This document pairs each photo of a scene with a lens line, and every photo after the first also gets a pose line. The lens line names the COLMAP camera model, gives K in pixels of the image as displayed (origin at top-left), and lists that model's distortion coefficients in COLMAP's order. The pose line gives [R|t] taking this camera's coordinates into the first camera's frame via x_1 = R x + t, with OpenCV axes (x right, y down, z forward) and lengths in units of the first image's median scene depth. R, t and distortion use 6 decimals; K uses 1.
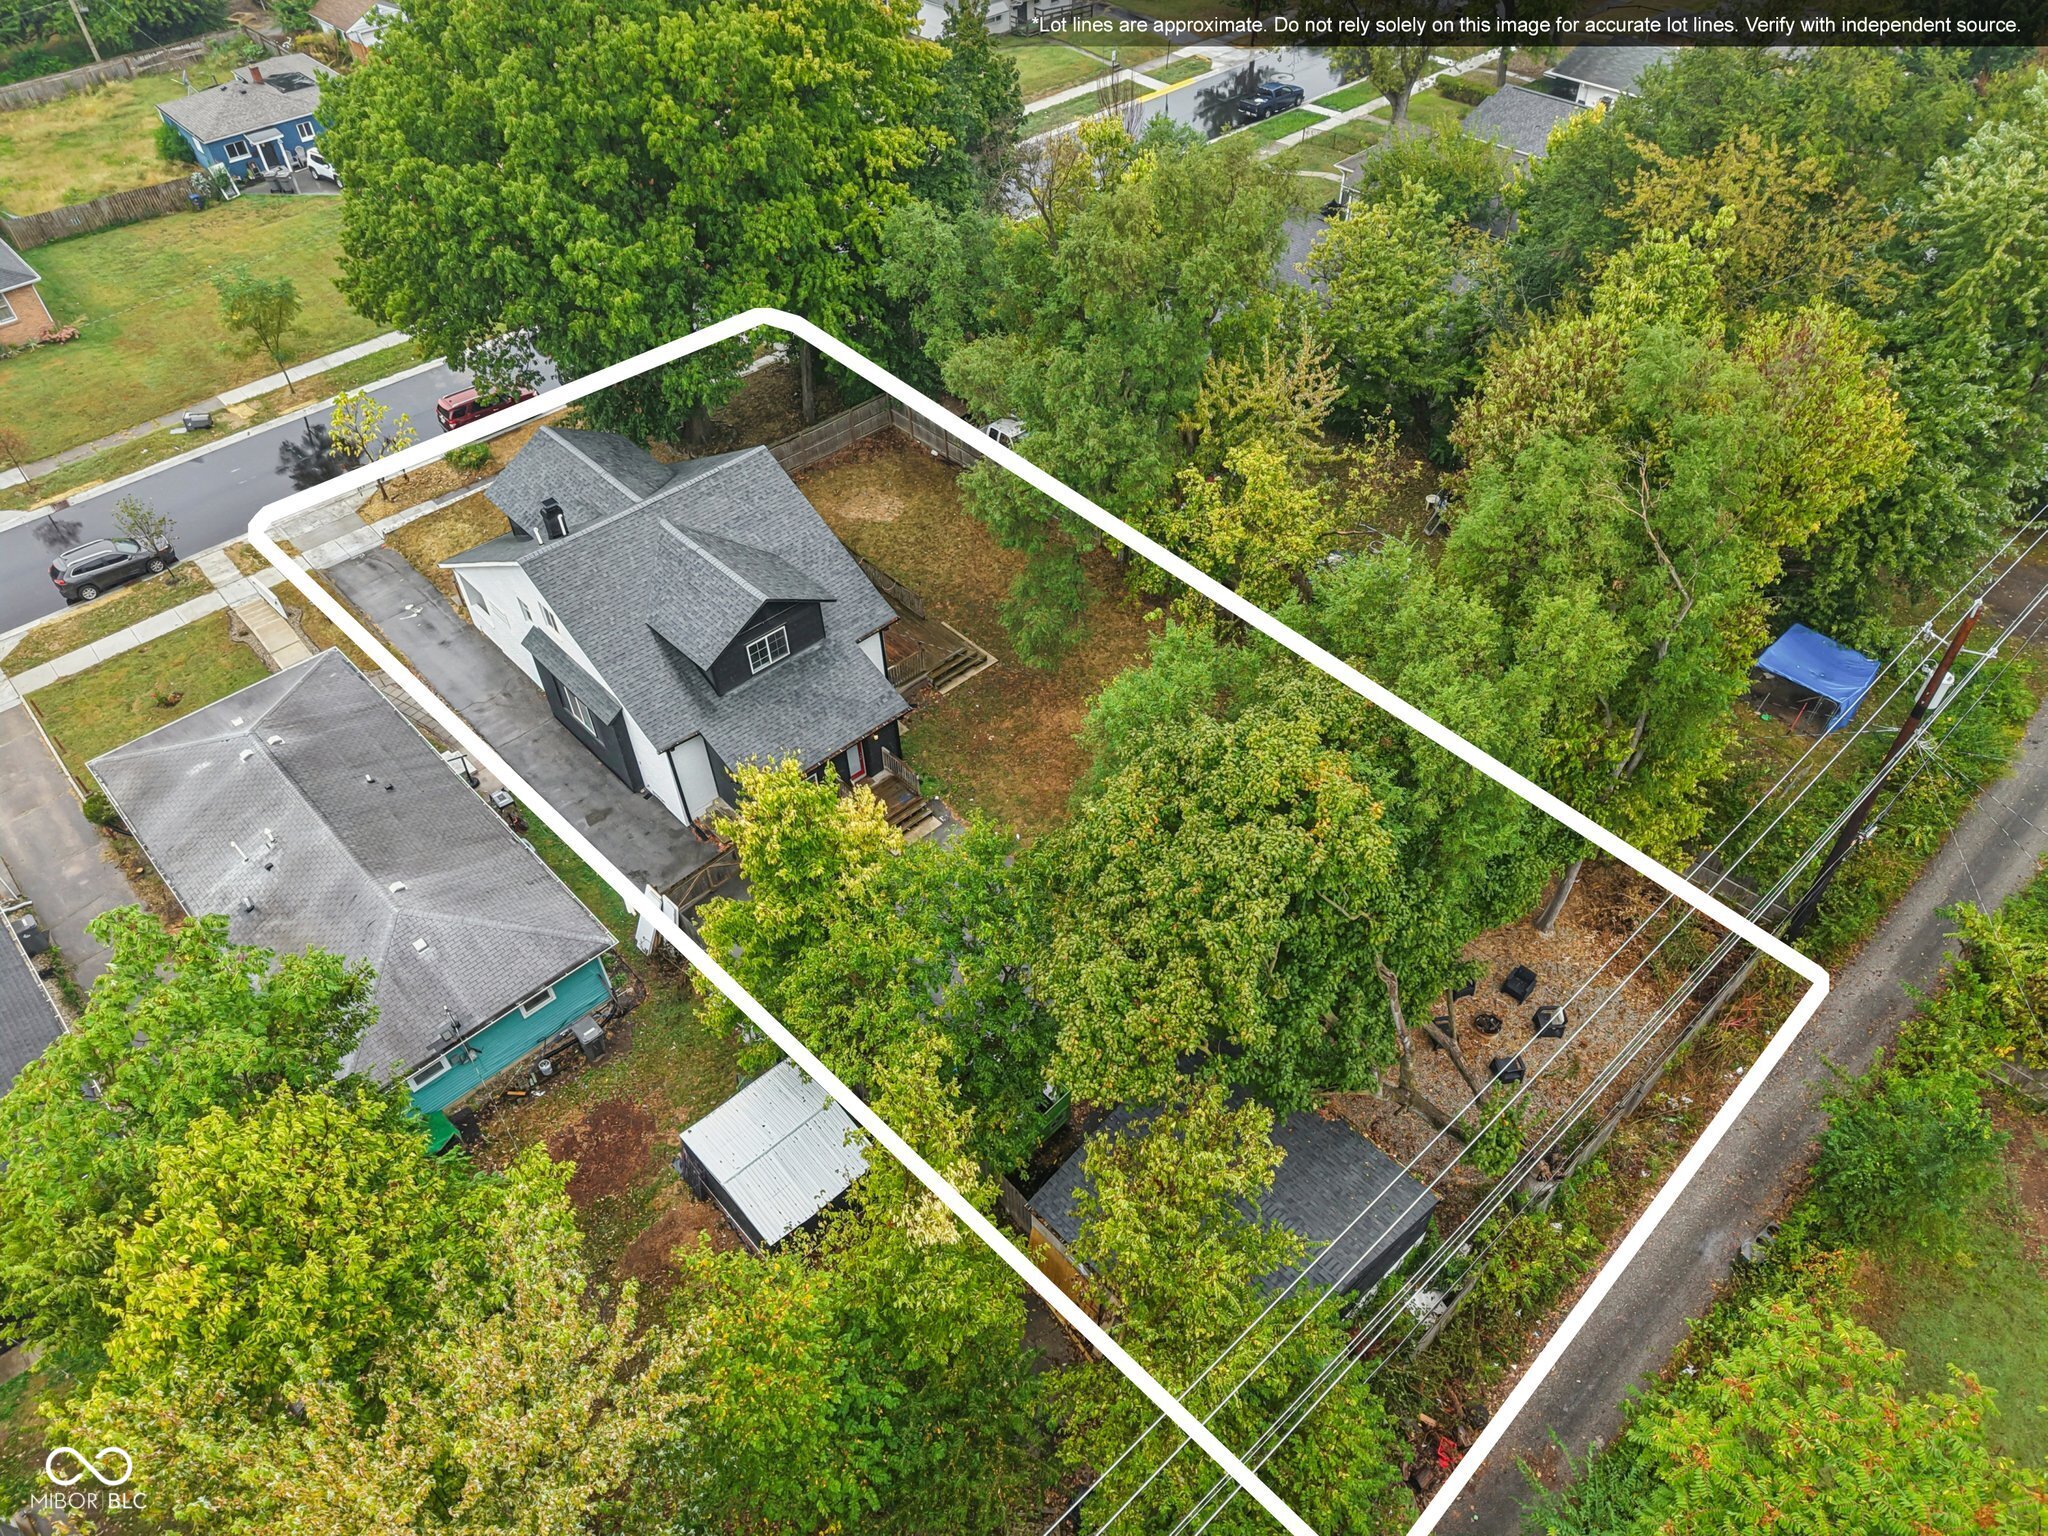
lens RADIAL K [[1384.7, 0, 1024.0], [0, 1384.7, 768.0], [0, 0, 1]] dist [-0.000347, -0.005484]
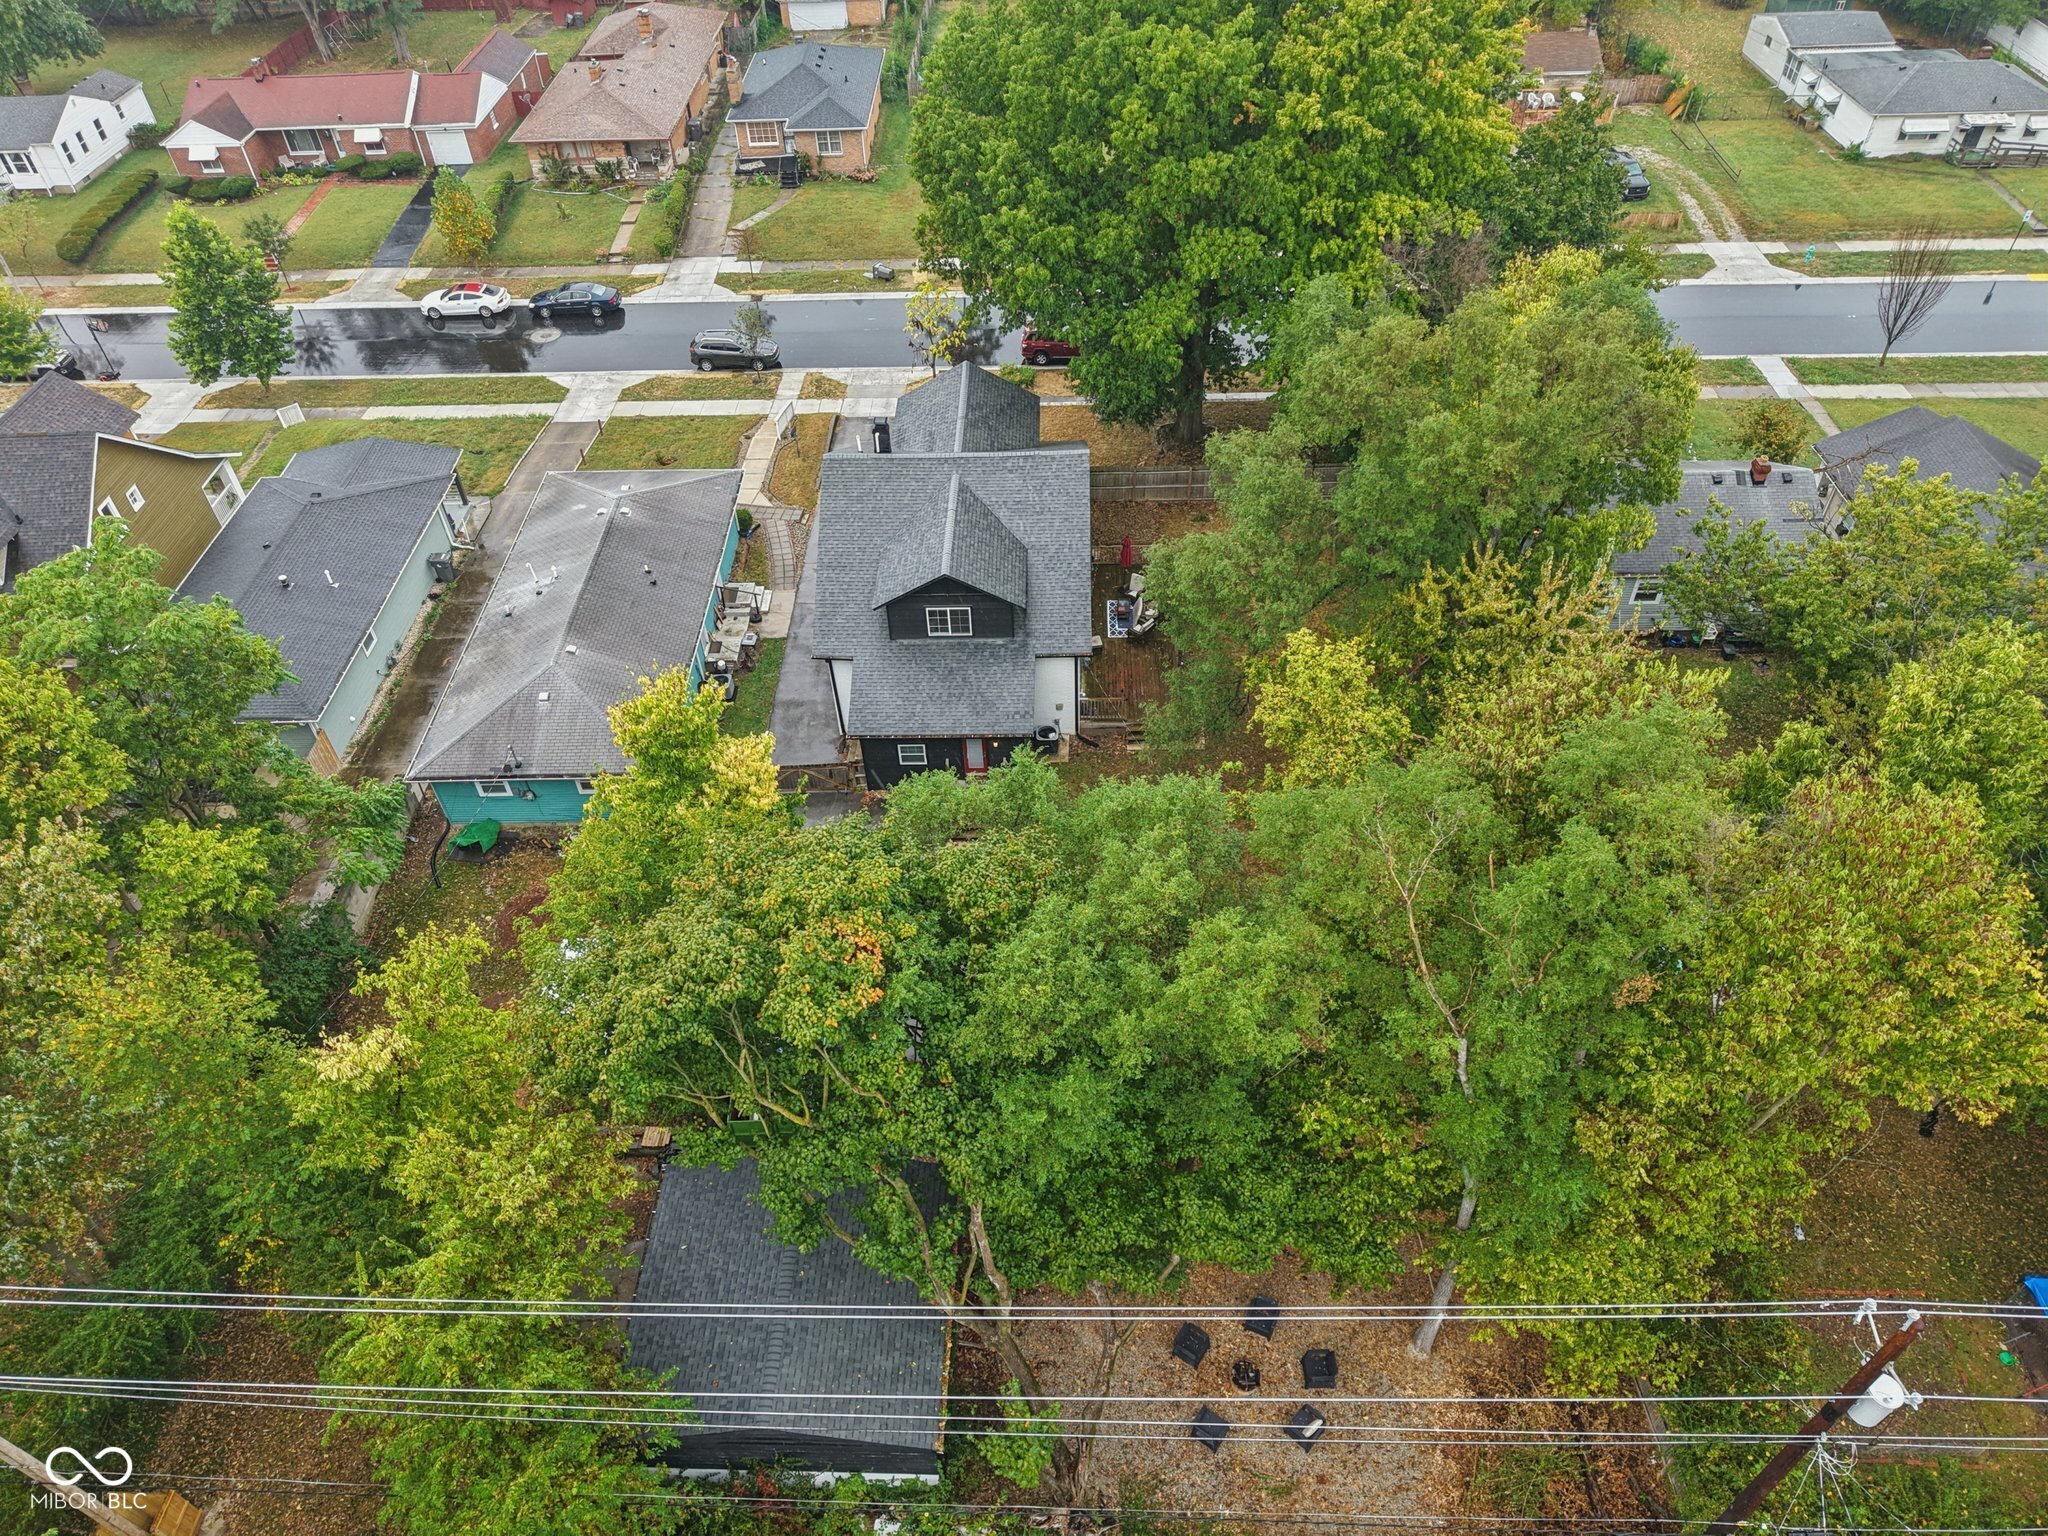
lens RADIAL K [[1376.5, 0, 1024.0], [0, 1376.5, 768.0], [0, 0, 1]] dist [0.014815, -0.010974]
pose [[0.716922, 0.484262, -0.501512, 0.346936], [-0.480986, 0.864316, 0.147006, -0.136668], [0.504654, 0.135828, 0.852570, 0.127245]]
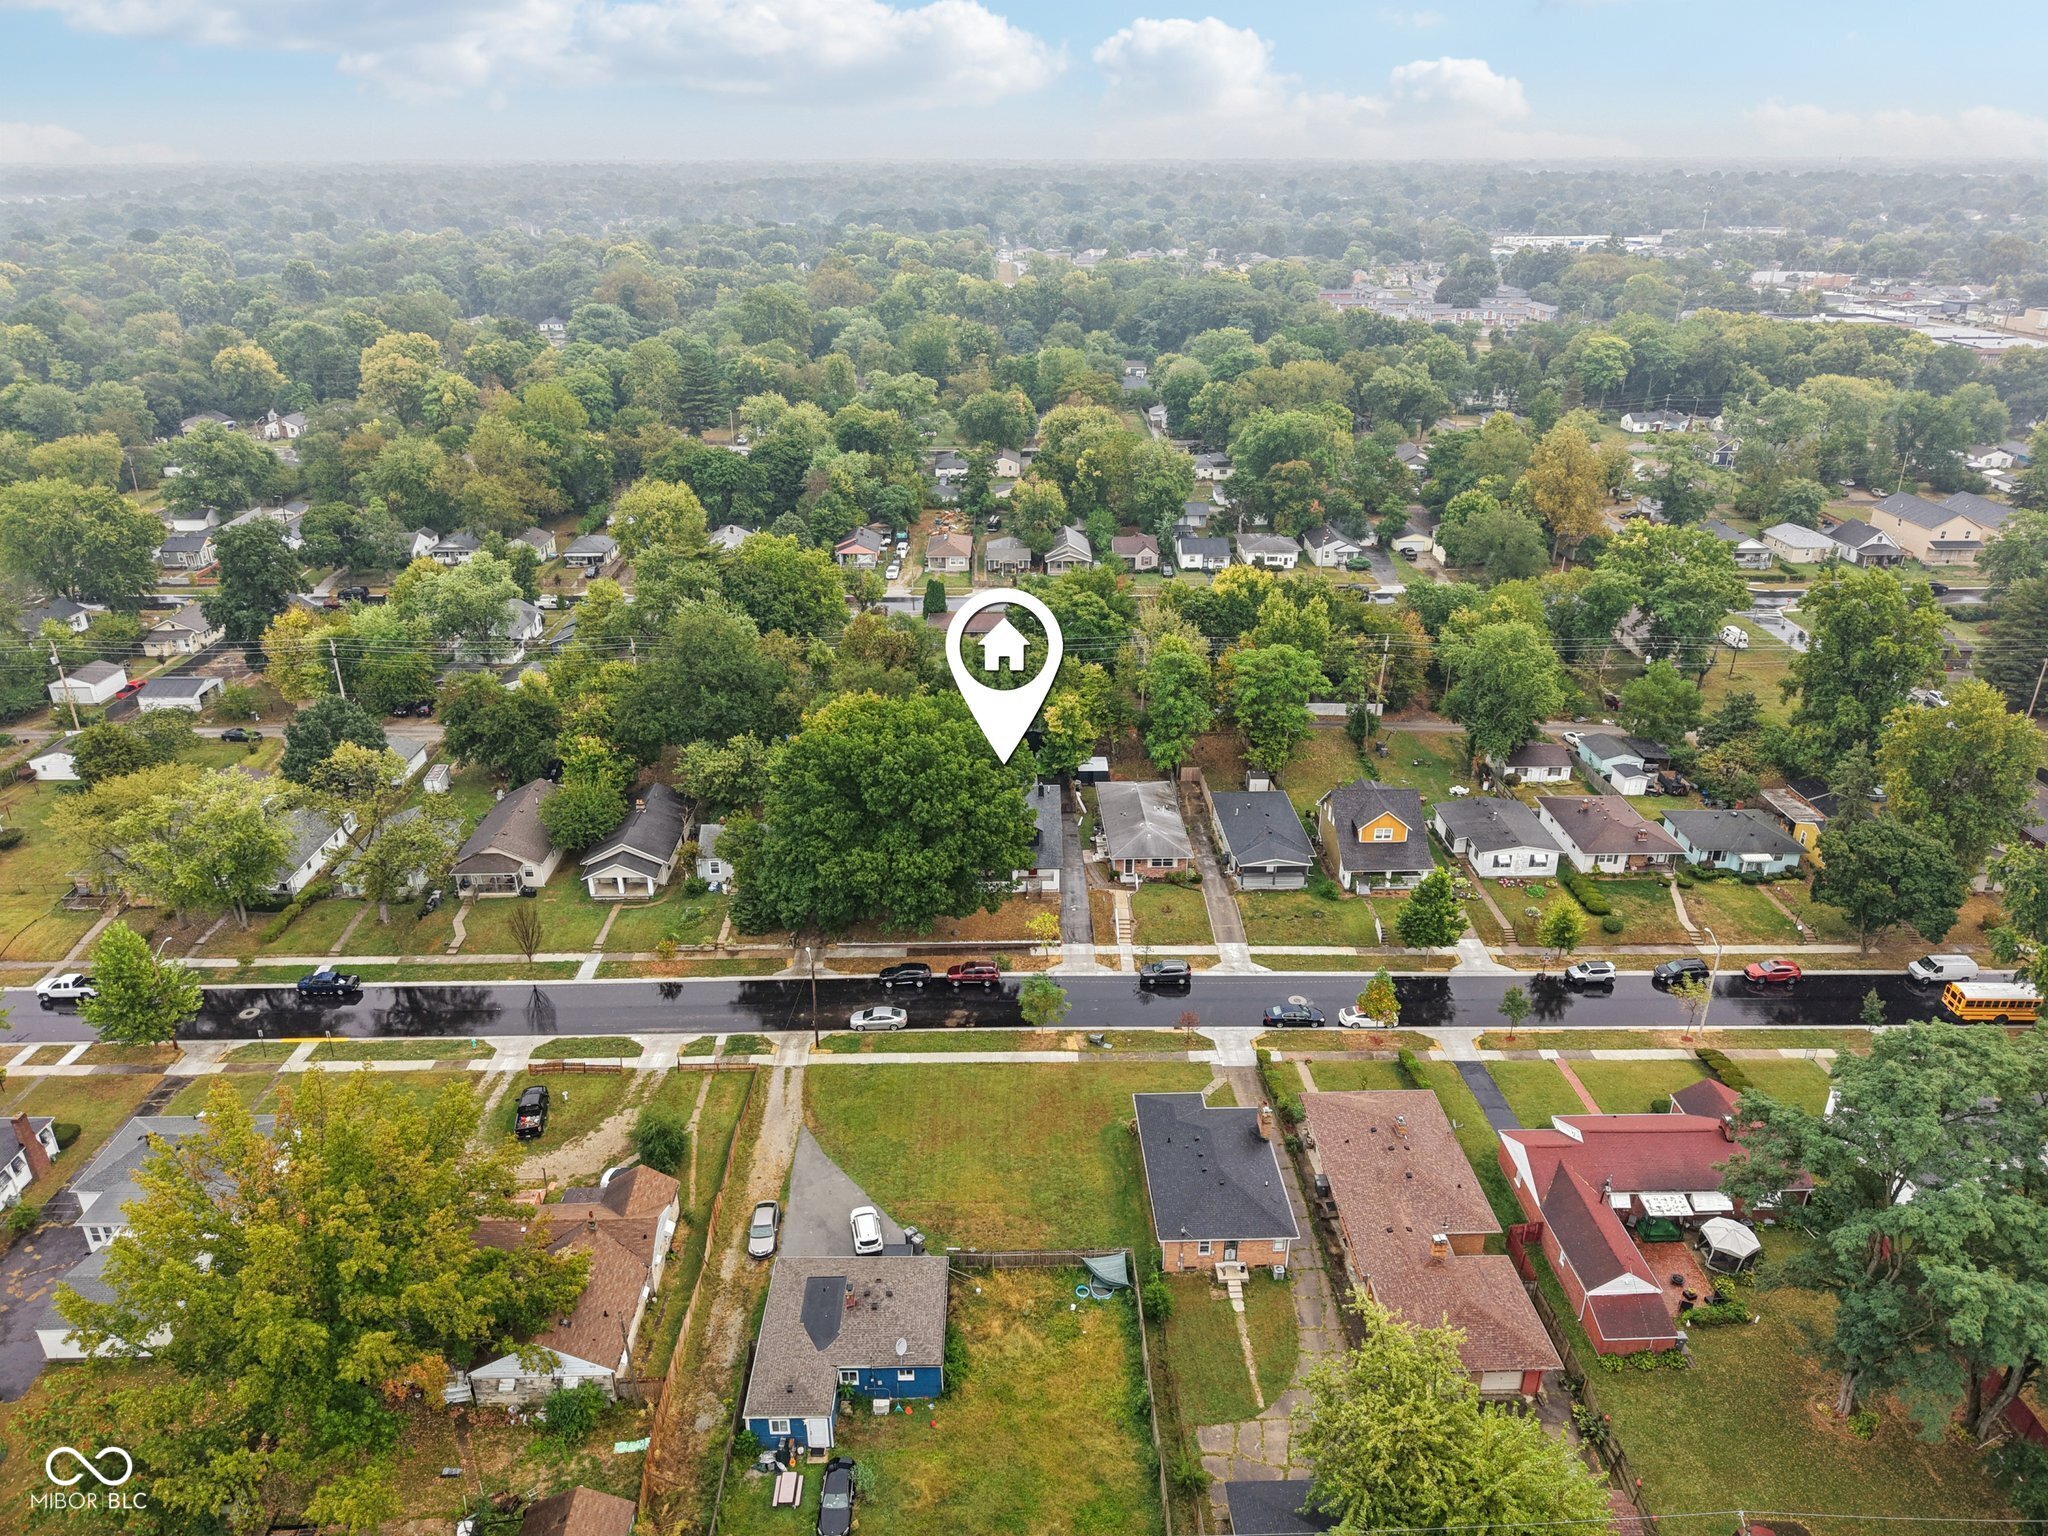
lens RADIAL K [[1376.5, 0, 1024.0], [0, 1376.5, 768.0], [0, 0, 1]] dist [0.014815, -0.010974]
pose [[-0.741636, -0.248440, 0.623100, -1.819807], [0.484995, 0.443123, 0.753938, -2.089709], [-0.463418, 0.861348, -0.208144, 1.323723]]
